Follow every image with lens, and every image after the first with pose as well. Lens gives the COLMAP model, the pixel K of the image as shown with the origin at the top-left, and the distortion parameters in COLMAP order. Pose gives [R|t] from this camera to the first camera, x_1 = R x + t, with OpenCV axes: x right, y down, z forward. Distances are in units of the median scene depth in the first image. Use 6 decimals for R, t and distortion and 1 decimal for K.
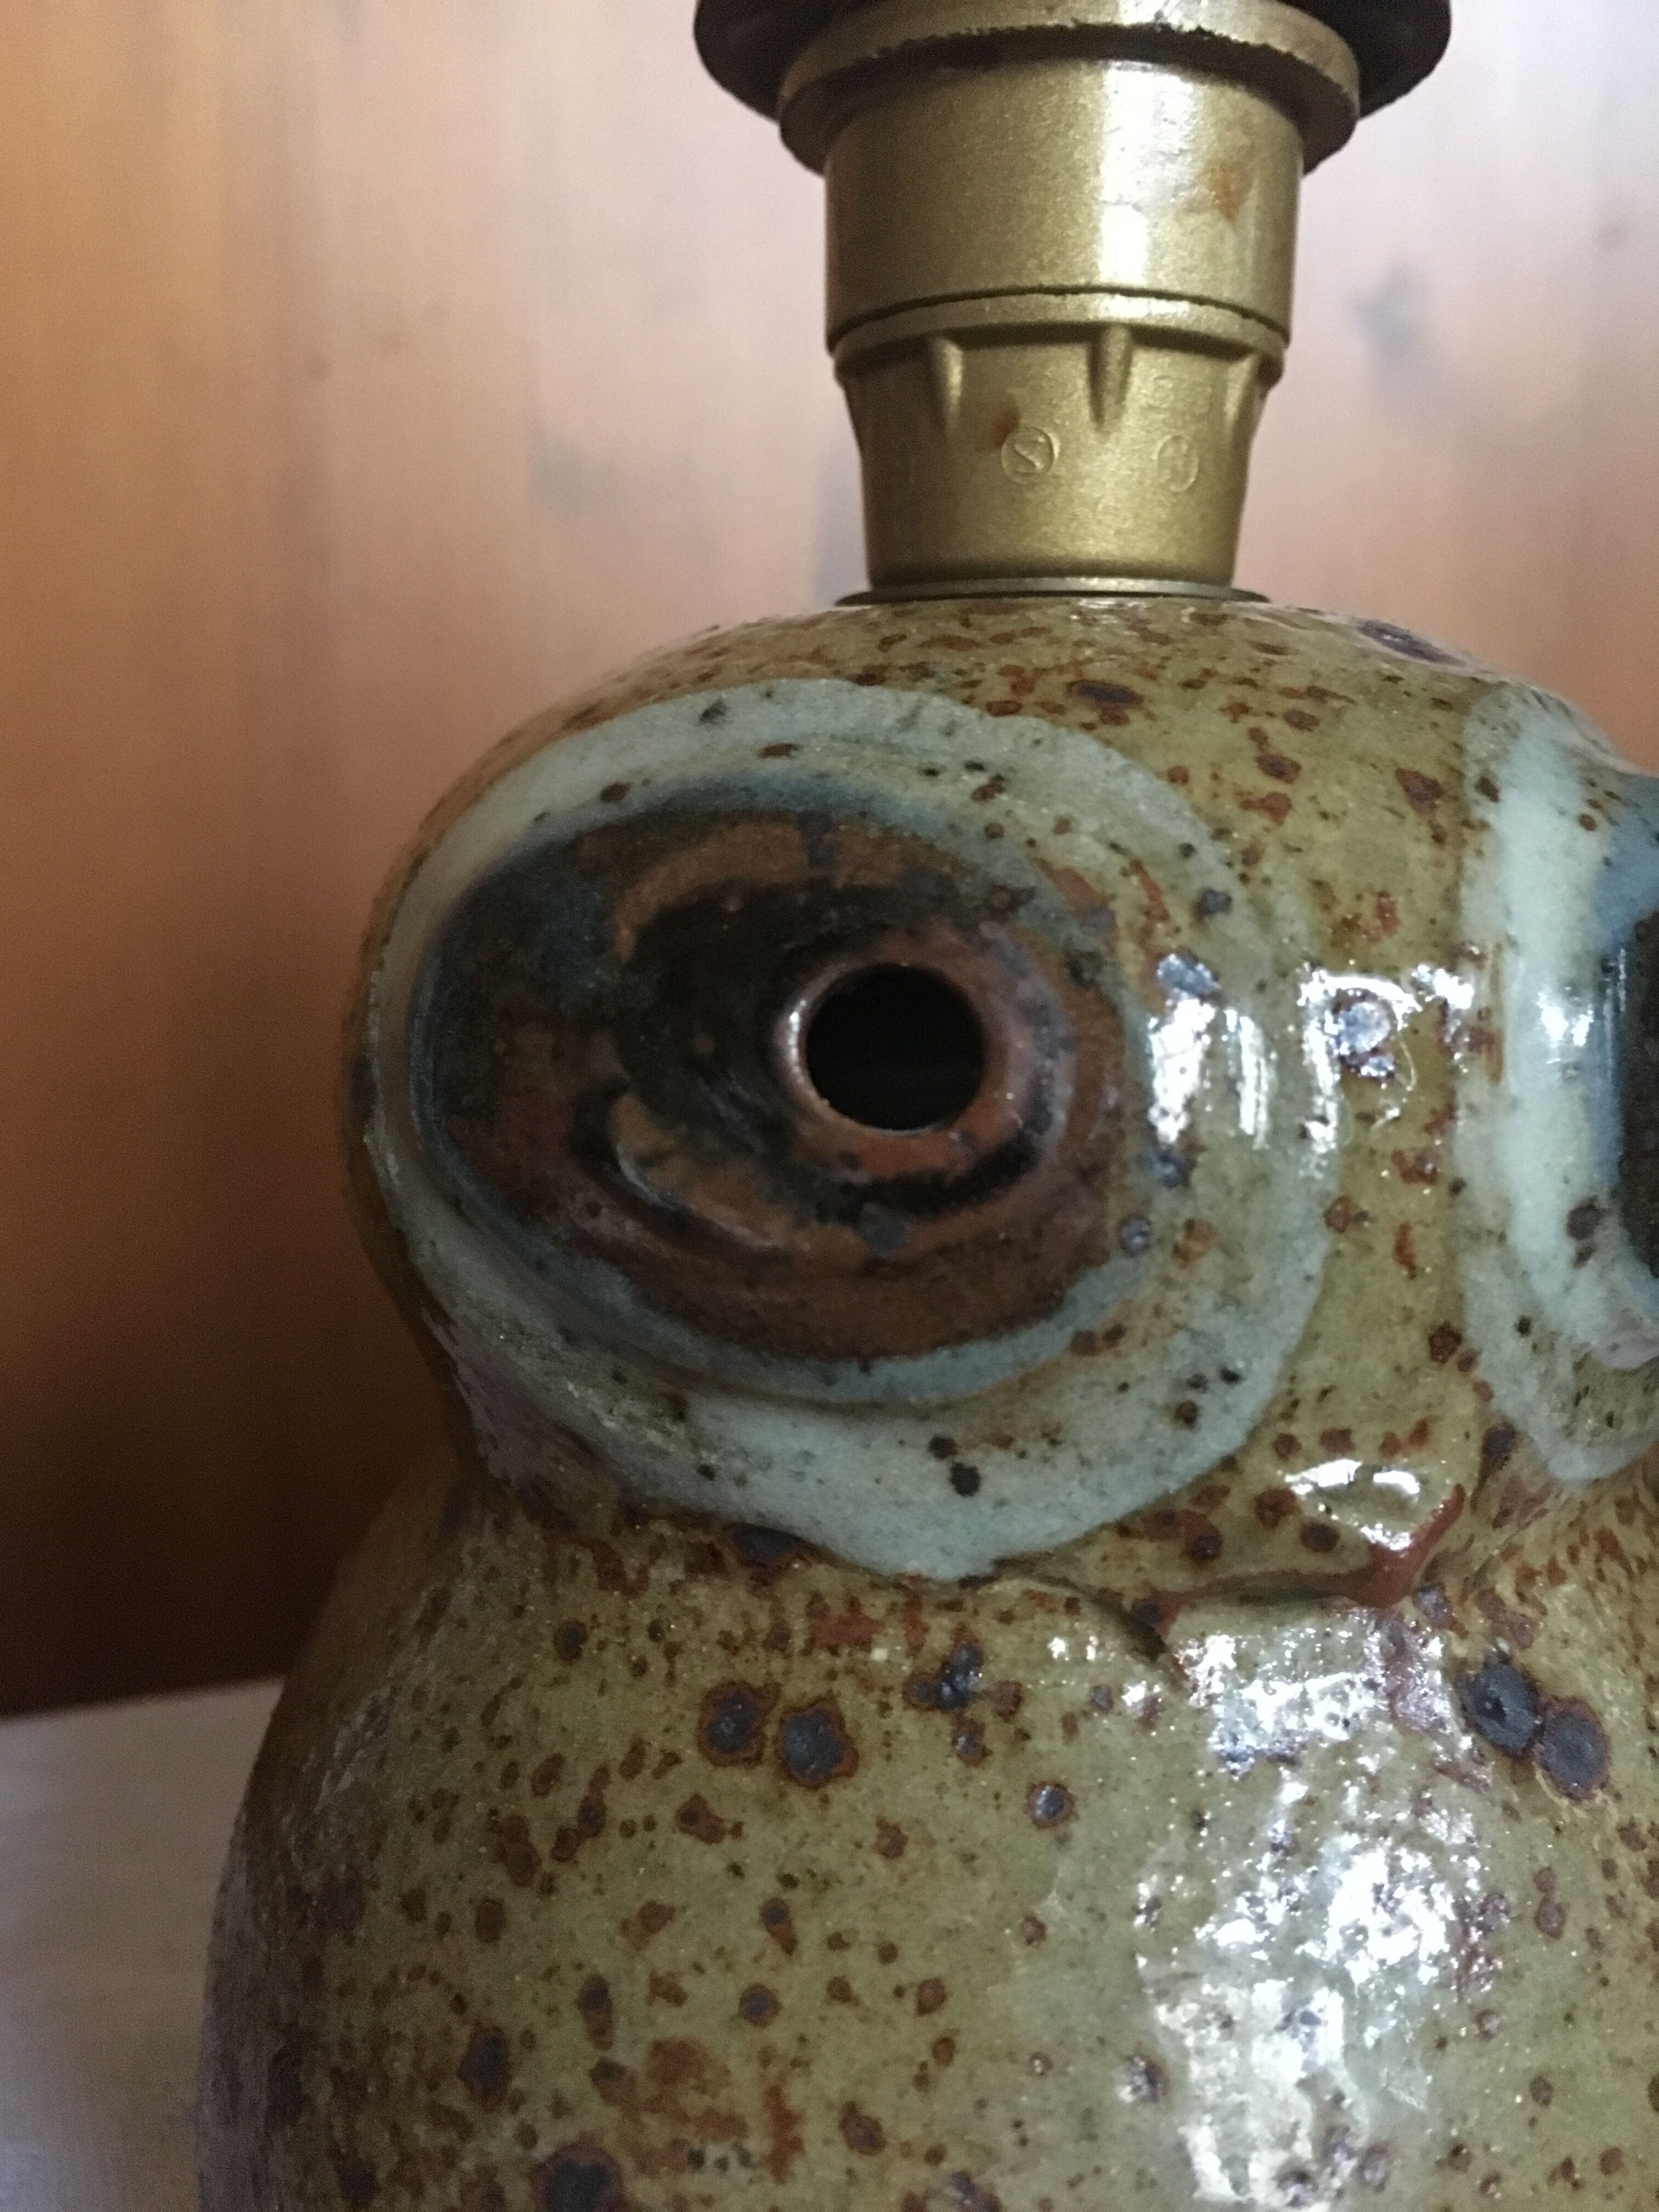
lens RADIAL K [[1954.7, 0, 820.4], [0, 1954.7, 1108.0], [0, 0, 1]] dist [0.053139, -0.119515]
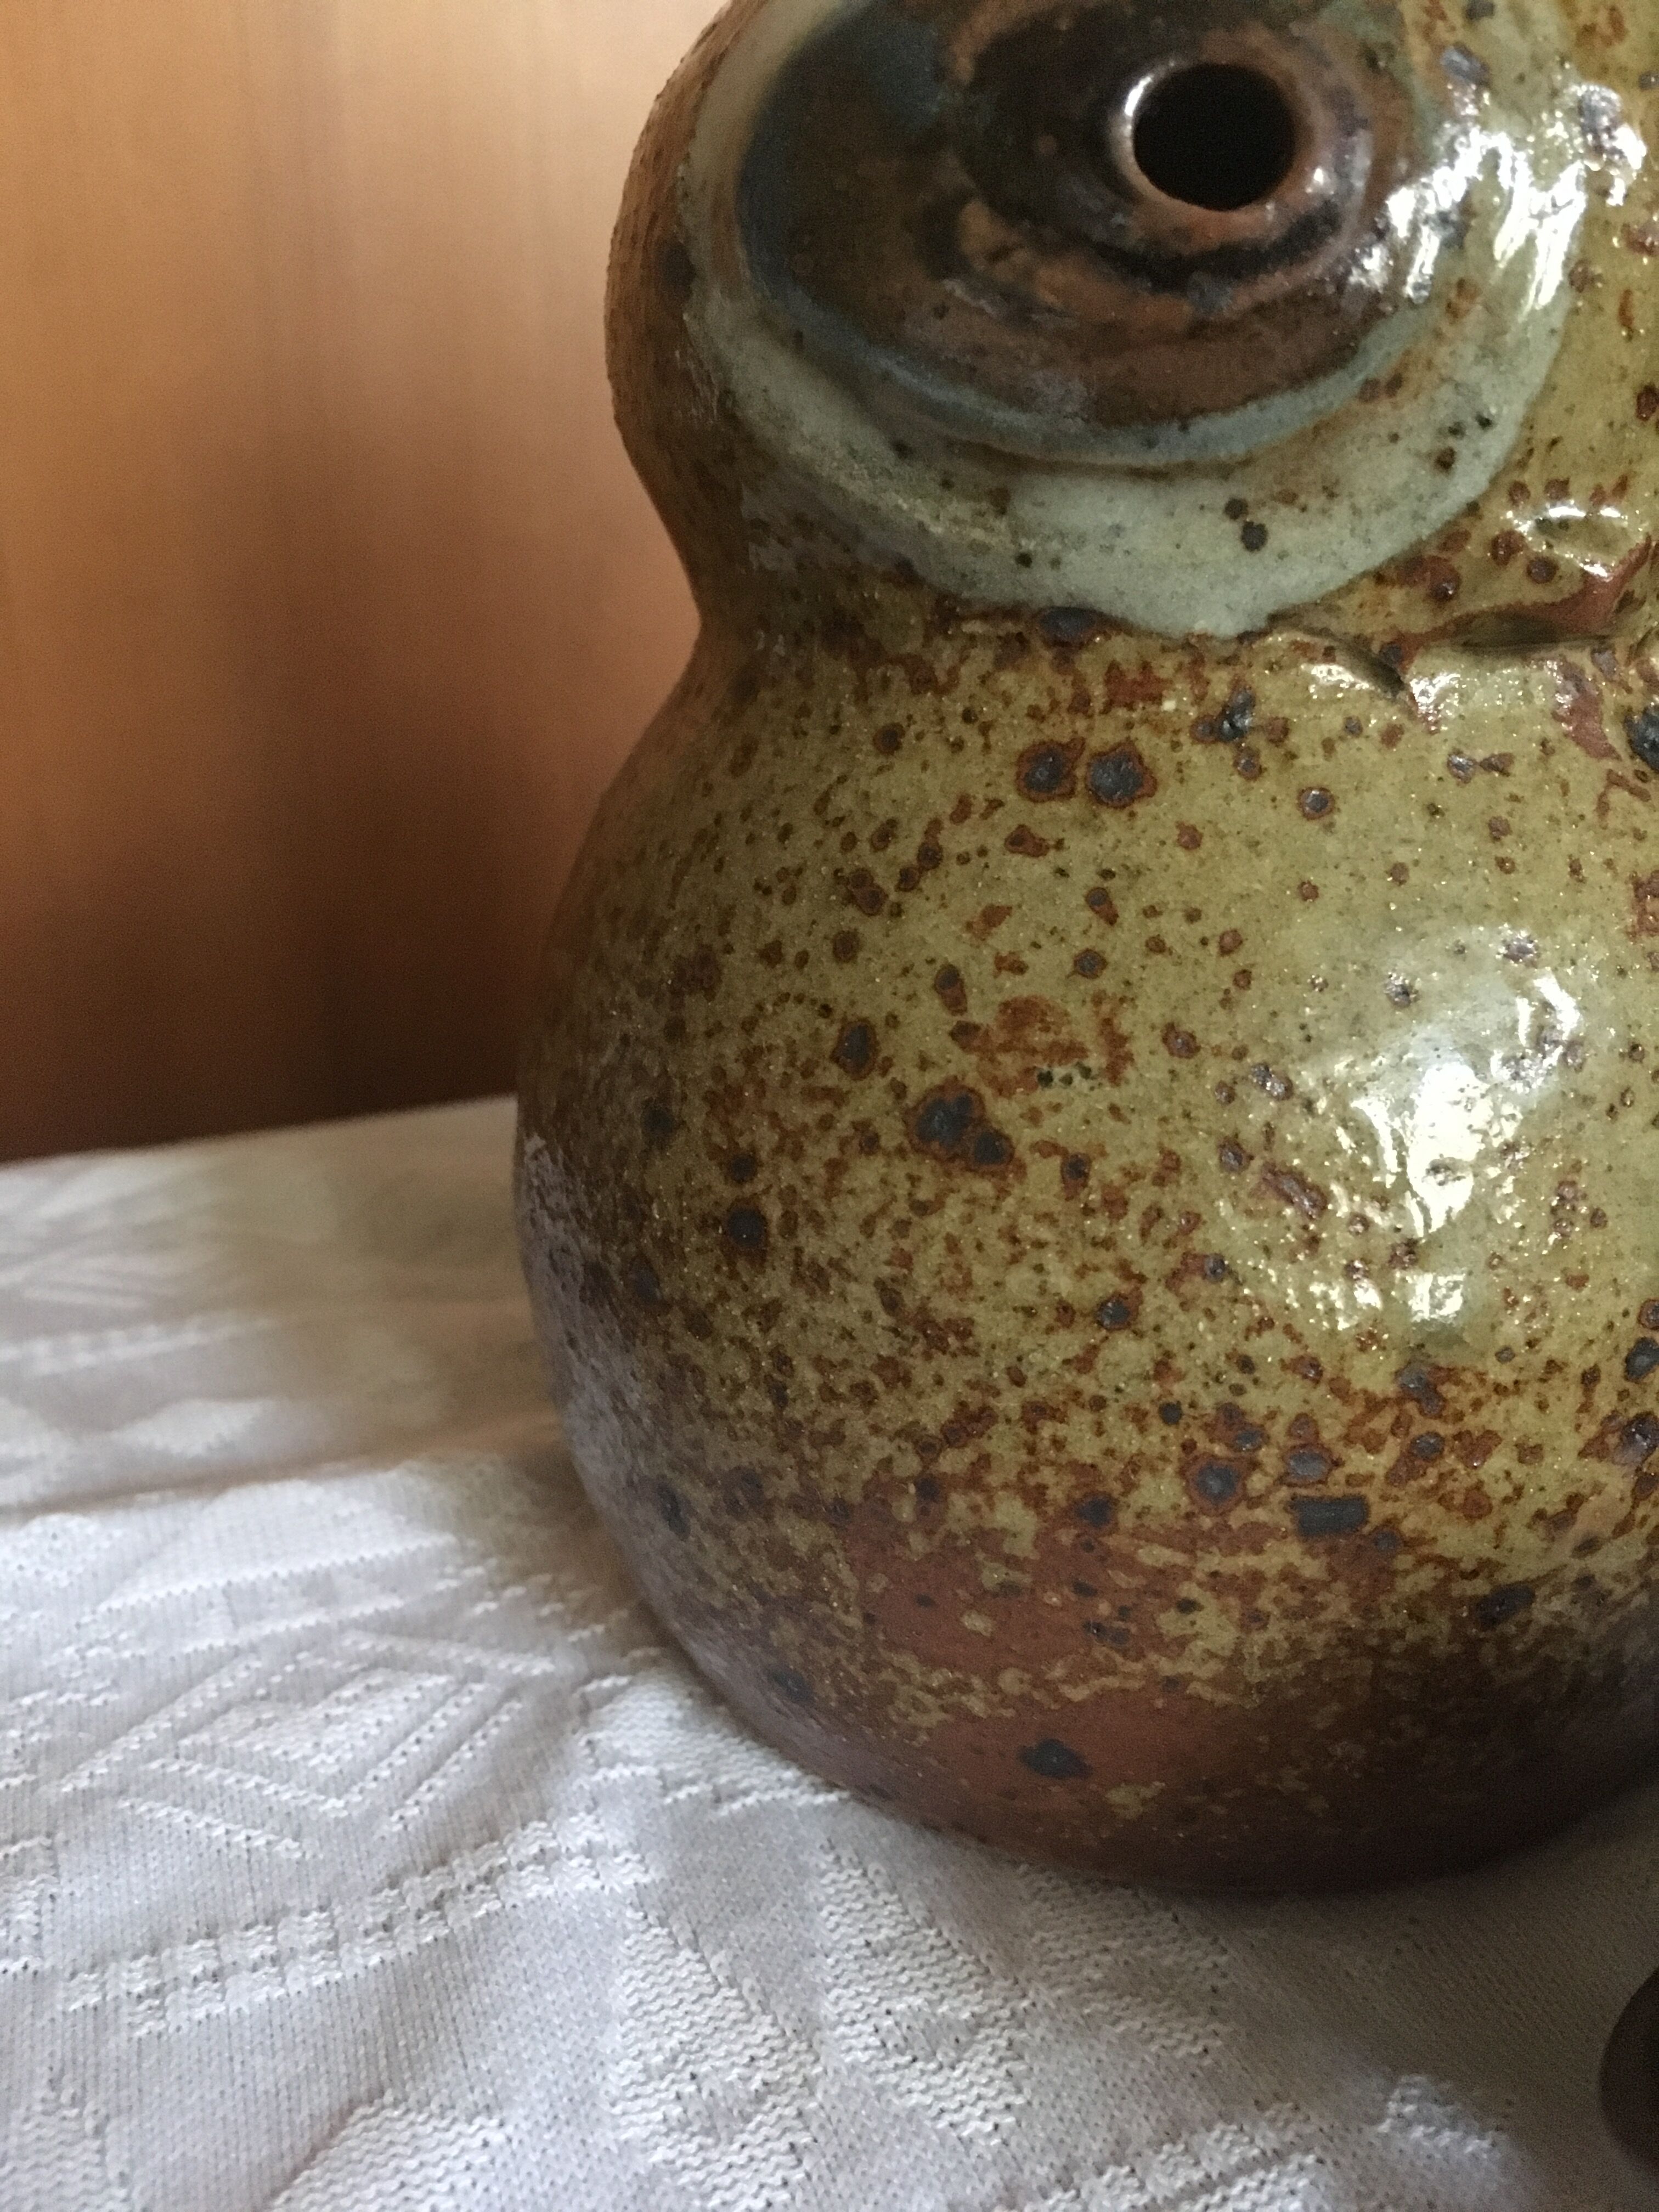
lens RADIAL K [[1954.7, 0, 820.4], [0, 1954.7, 1108.0], [0, 0, 1]] dist [0.053139, -0.119515]
pose [[0.997953, -0.034663, 0.053745, -0.268032], [0.024767, 0.984271, 0.174919, 0.314045], [-0.058963, -0.173229, 0.983115, -0.239737]]
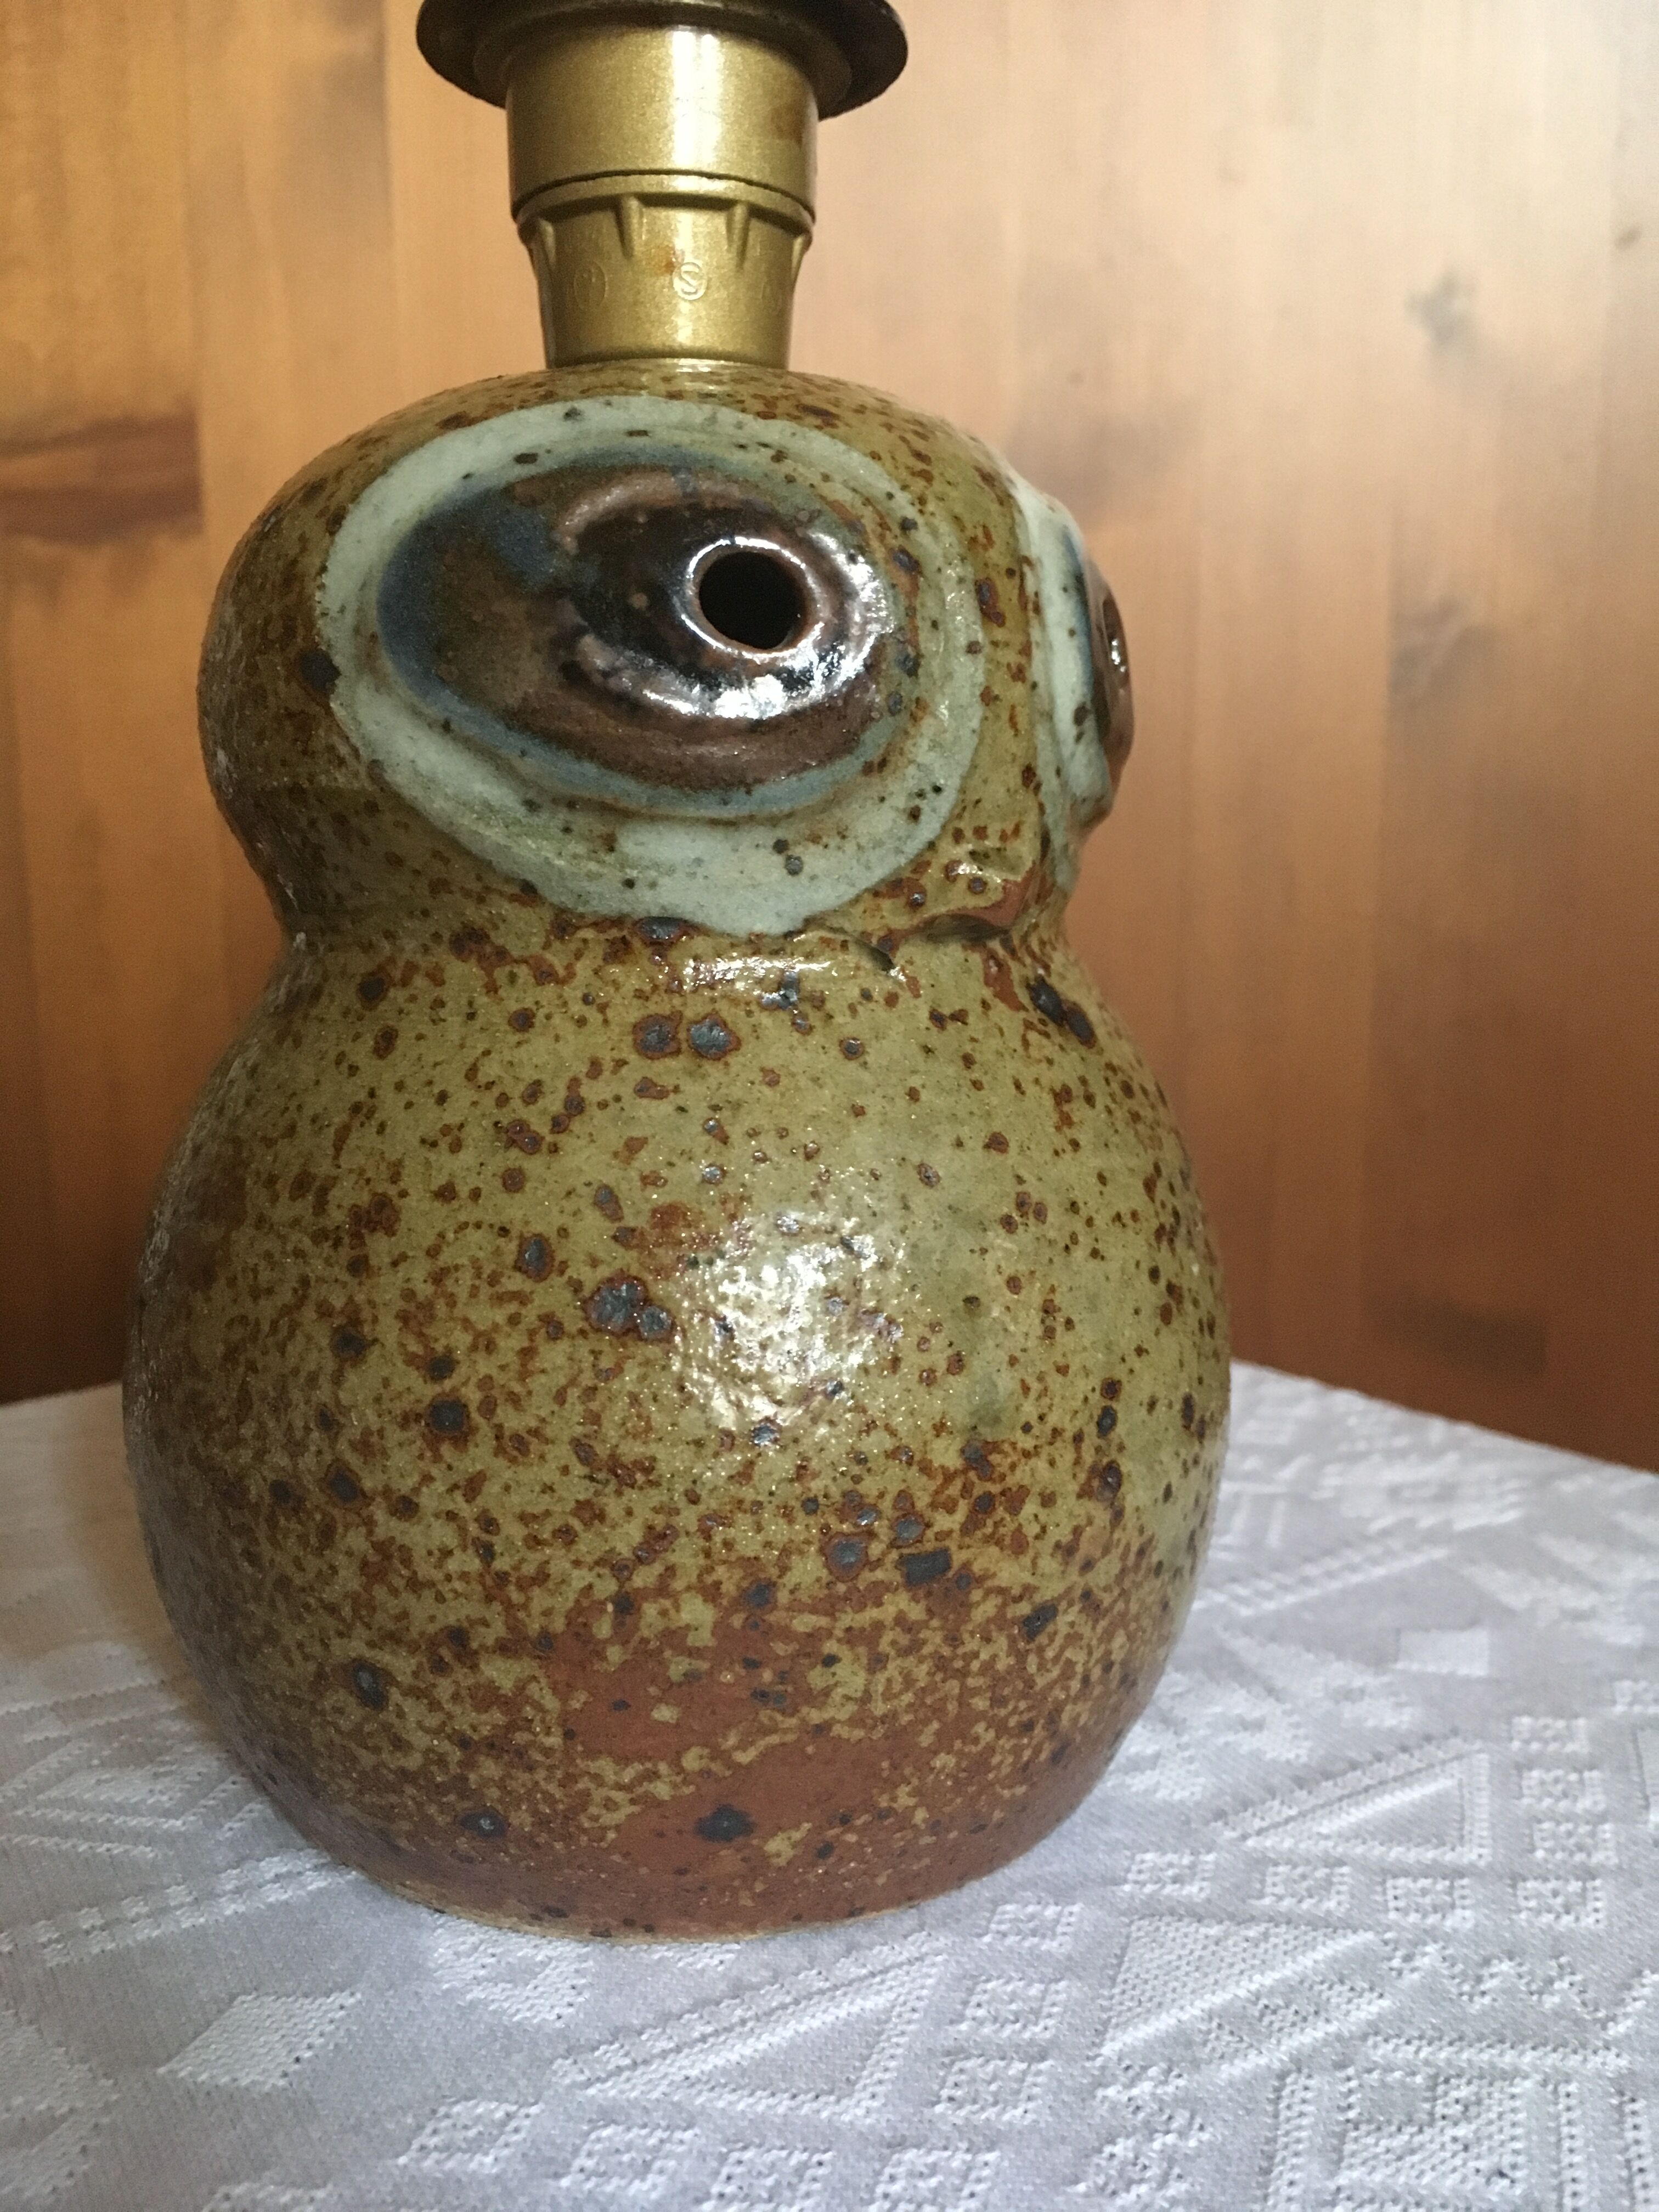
lens RADIAL K [[1954.7, 0, 820.4], [0, 1954.7, 1108.0], [0, 0, 1]] dist [0.053139, -0.119515]
pose [[0.891337, -0.085456, 0.445214, -0.676311], [0.078671, 0.996330, 0.033736, 0.340393], [-0.446463, 0.004955, 0.894788, -0.535693]]
